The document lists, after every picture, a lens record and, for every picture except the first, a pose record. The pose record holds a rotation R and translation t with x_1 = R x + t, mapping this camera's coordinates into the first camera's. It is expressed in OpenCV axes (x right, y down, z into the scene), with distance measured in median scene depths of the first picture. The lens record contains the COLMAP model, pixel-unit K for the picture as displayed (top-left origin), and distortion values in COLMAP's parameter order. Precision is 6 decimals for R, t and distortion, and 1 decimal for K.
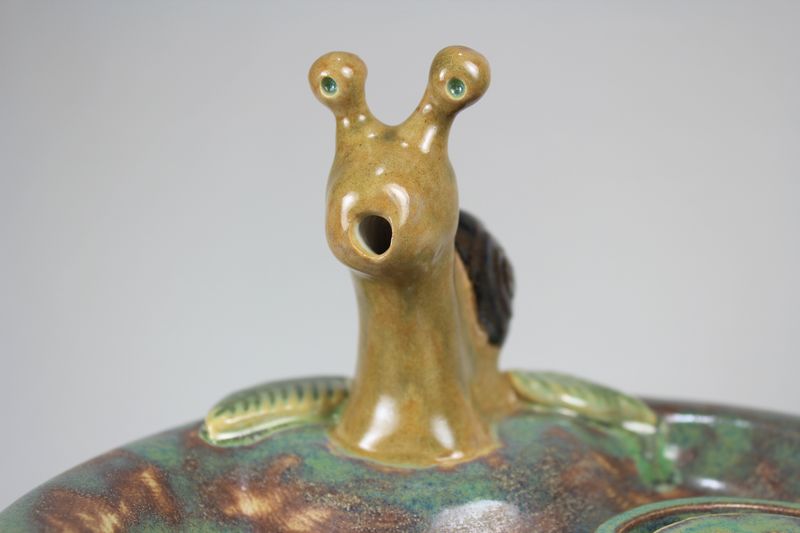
lens RADIAL K [[1319.5, 0, 402.9], [0, 1319.5, 269.1], [0, 0, 1]] dist [-0.012961, 0.000000]
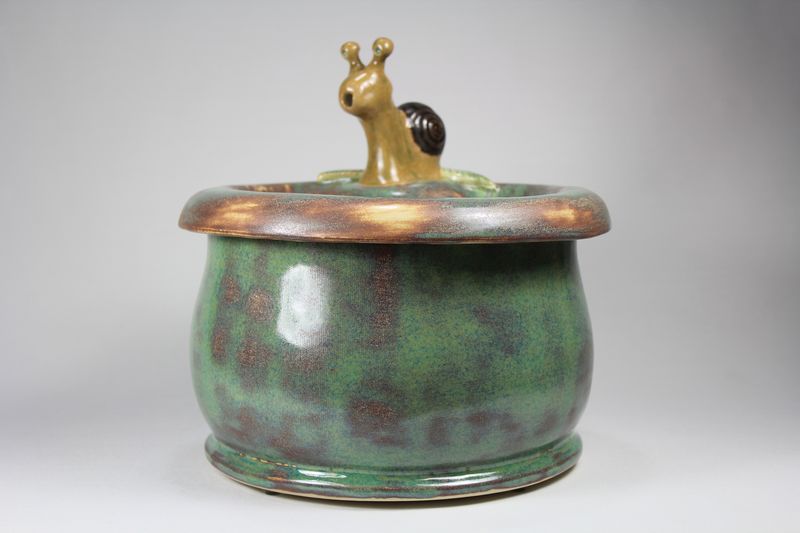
lens RADIAL K [[1449.9, 0, 401.0], [0, 1449.9, 267.6], [0, 0, 1]] dist [-0.032684, 0.000000]
pose [[0.896345, 0.019407, -0.442932, 1.462343], [-0.050436, 0.997019, -0.058382, 0.509918], [0.440479, 0.074670, 0.894652, -1.766939]]
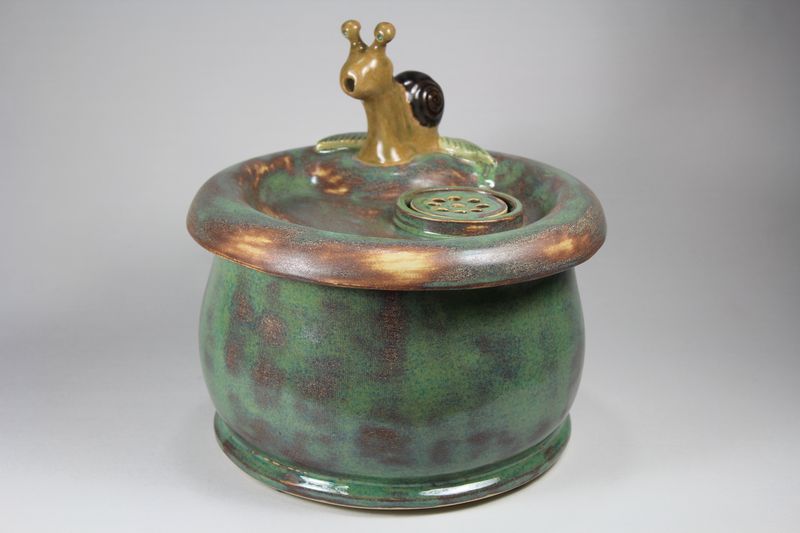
lens RADIAL K [[1621.0, 0, 398.3], [0, 1621.0, 266.6], [0, 0, 1]] dist [-0.010381, 0.000000]
pose [[0.908462, 0.122203, -0.399703, 1.513163], [-0.059455, 0.984362, 0.165822, -0.223587], [0.413717, -0.126879, 0.901521, -2.211326]]
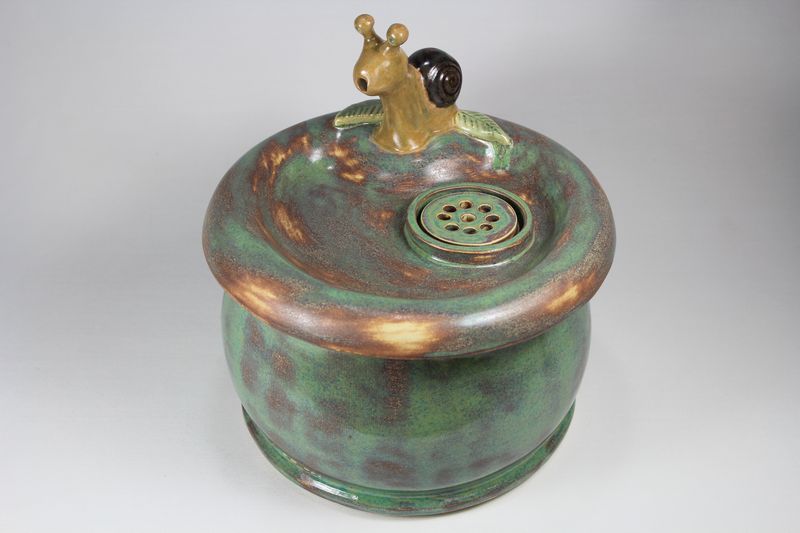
lens RADIAL K [[1319.5, 0, 401.9], [0, 1319.5, 261.7], [0, 0, 1]] dist [-0.012961, 0.000000]
pose [[0.885160, 0.251058, -0.391741, 1.246243], [-0.048200, 0.886882, 0.459474, -0.983430], [0.462783, -0.387827, 0.797134, -1.409972]]
